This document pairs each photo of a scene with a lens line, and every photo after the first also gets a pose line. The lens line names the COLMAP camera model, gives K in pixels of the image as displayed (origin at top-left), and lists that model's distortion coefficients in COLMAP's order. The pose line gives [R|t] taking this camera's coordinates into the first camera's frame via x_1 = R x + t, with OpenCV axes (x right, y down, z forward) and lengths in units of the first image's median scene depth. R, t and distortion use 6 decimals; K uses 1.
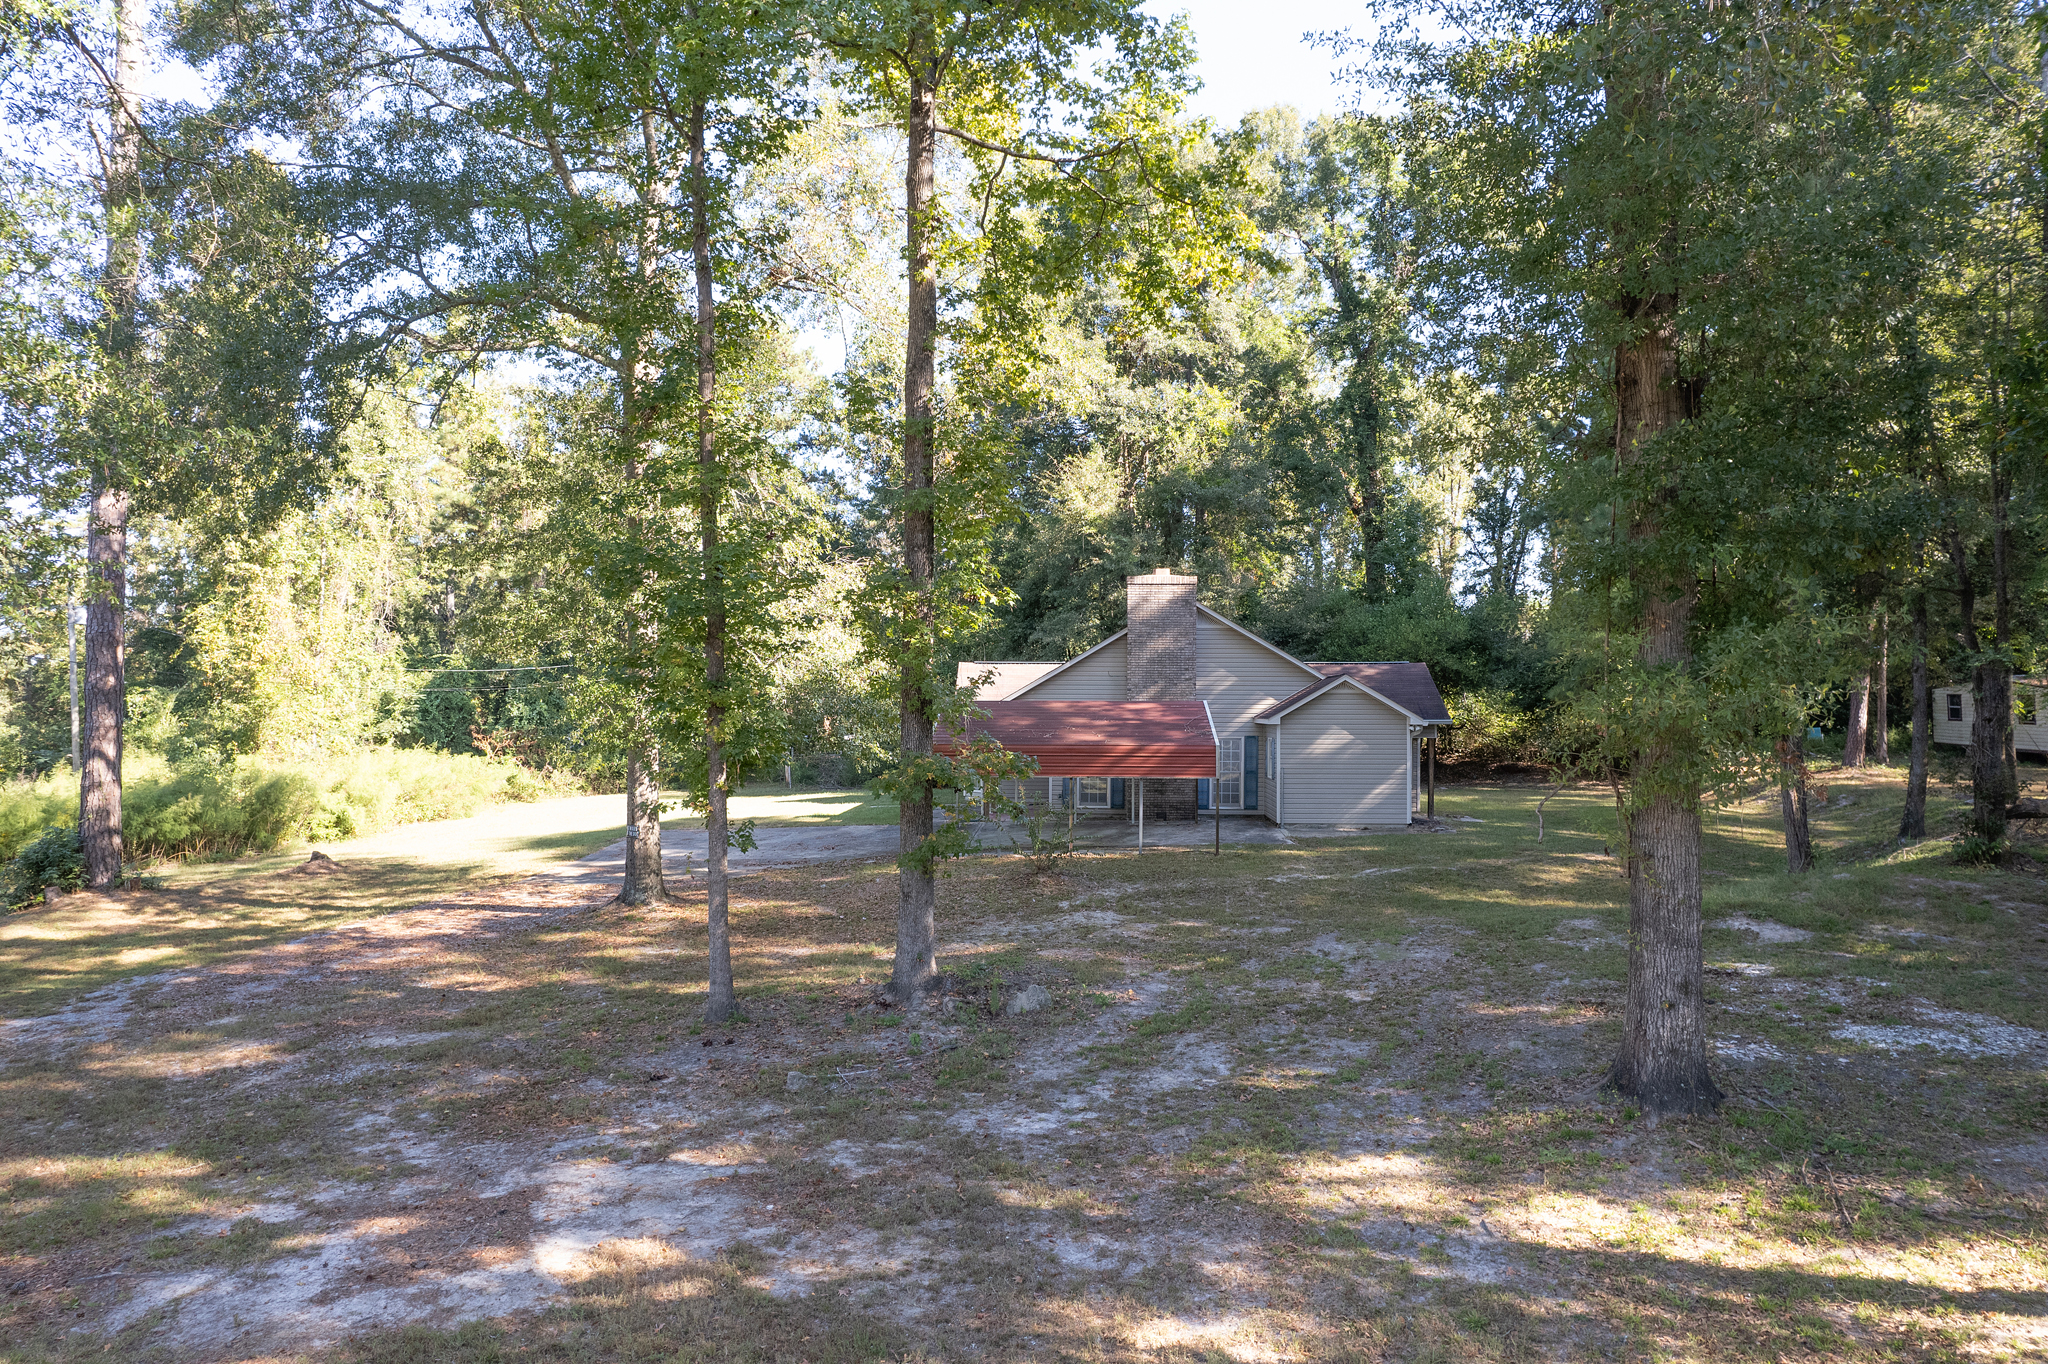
lens RADIAL K [[1370.8, 0, 1022.1], [0, 1370.8, 687.0], [0, 0, 1]] dist [-0.037592, 0.010905]
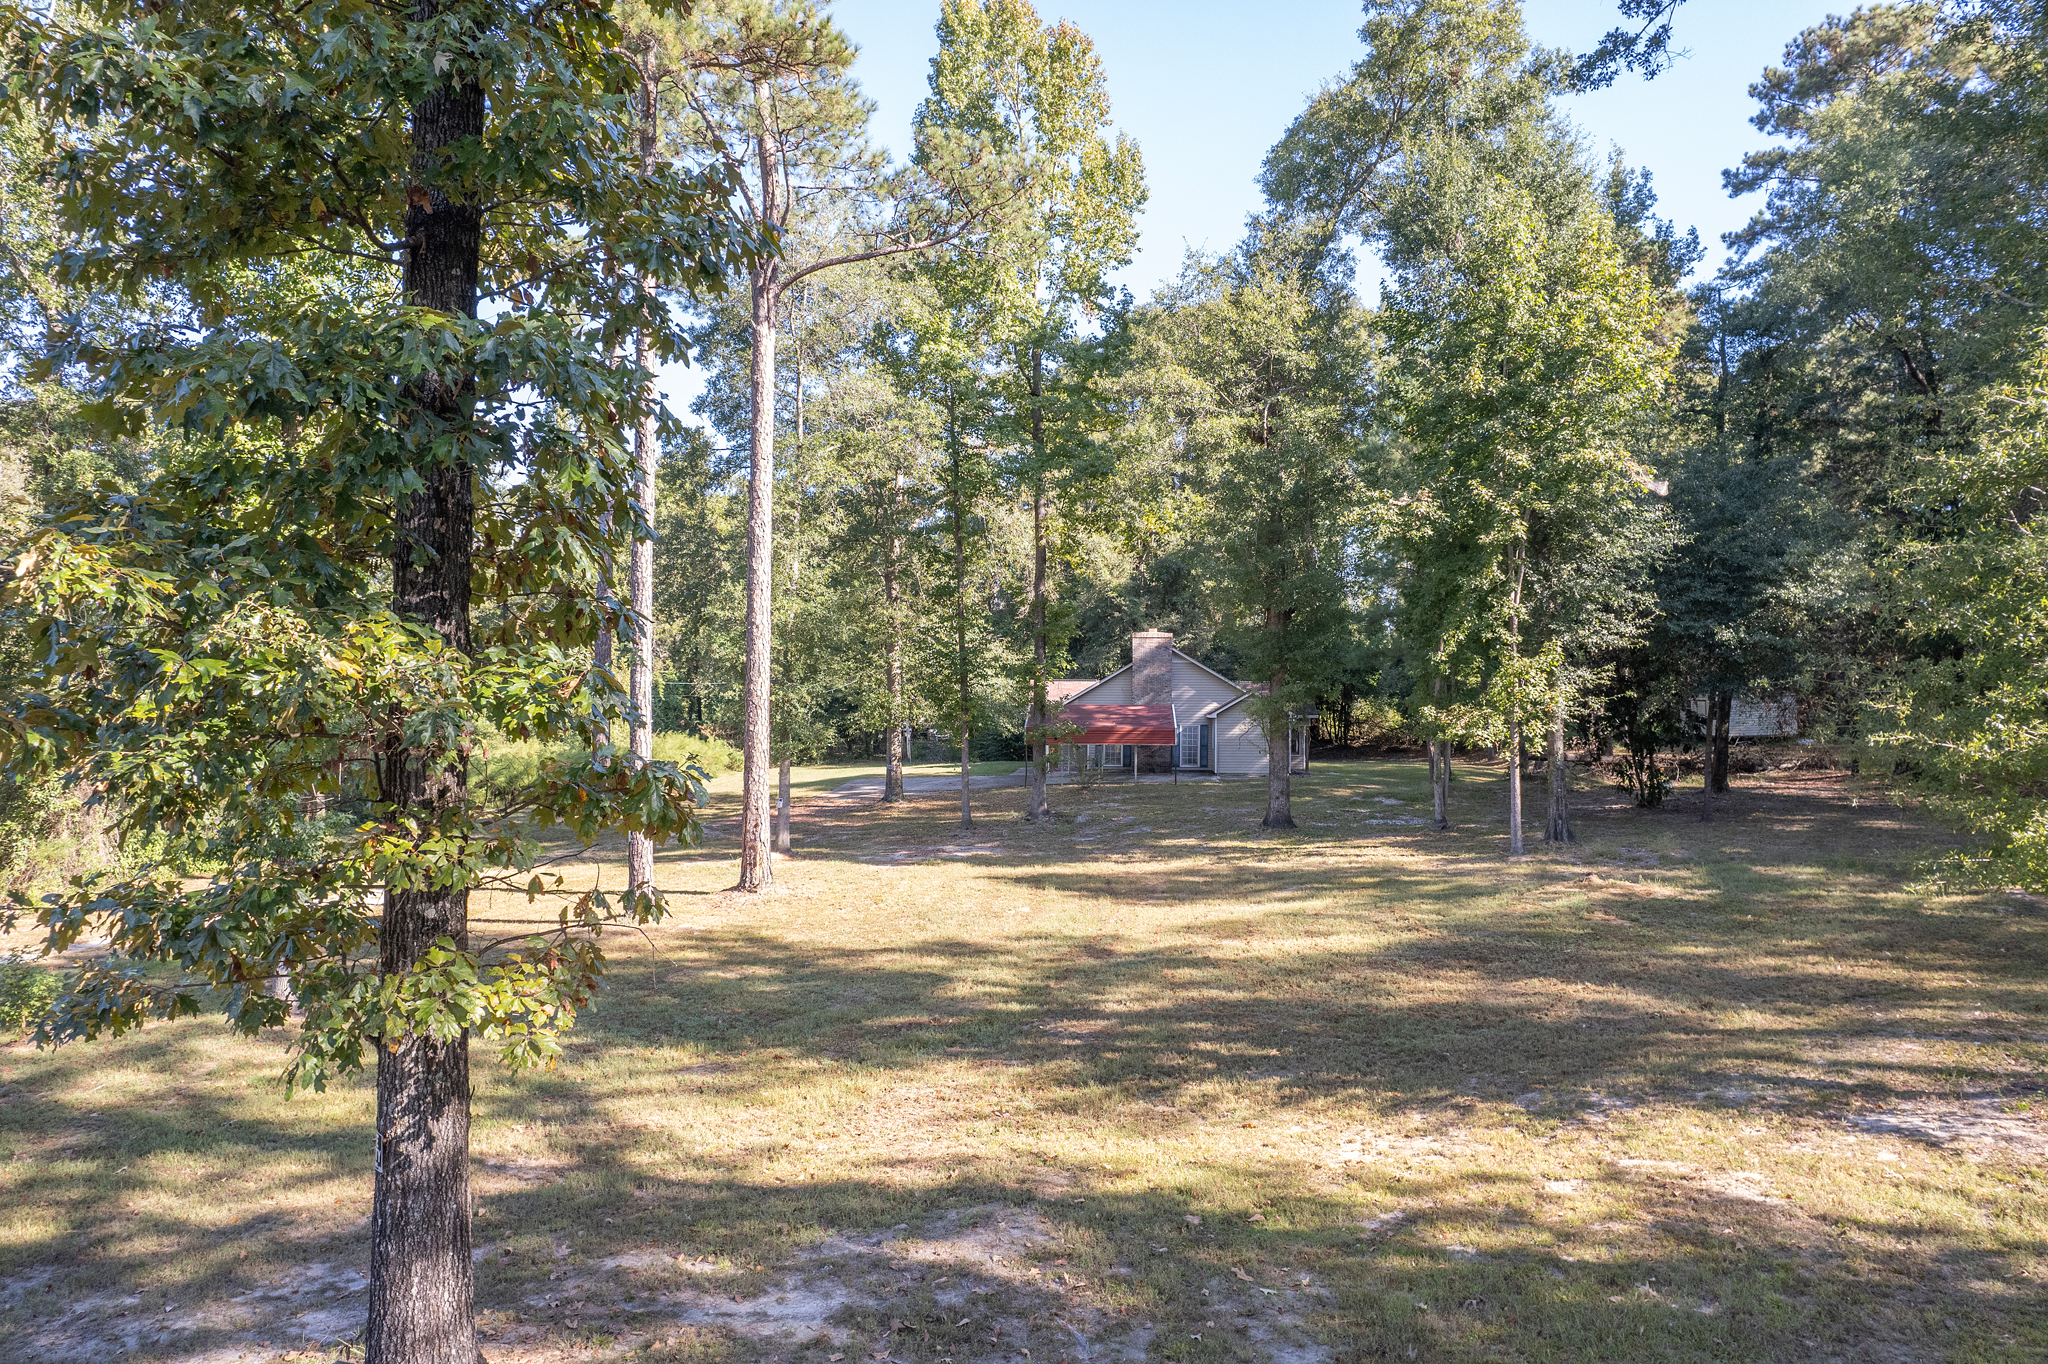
lens RADIAL K [[1370.8, 0, 1025.2], [0, 1370.8, 685.1], [0, 0, 1]] dist [-0.037592, 0.010905]
pose [[0.999760, 0.000809, -0.021910, -0.023401], [-0.000858, 0.999997, -0.002206, -0.012022], [0.021908, 0.002224, 0.999758, -0.835625]]
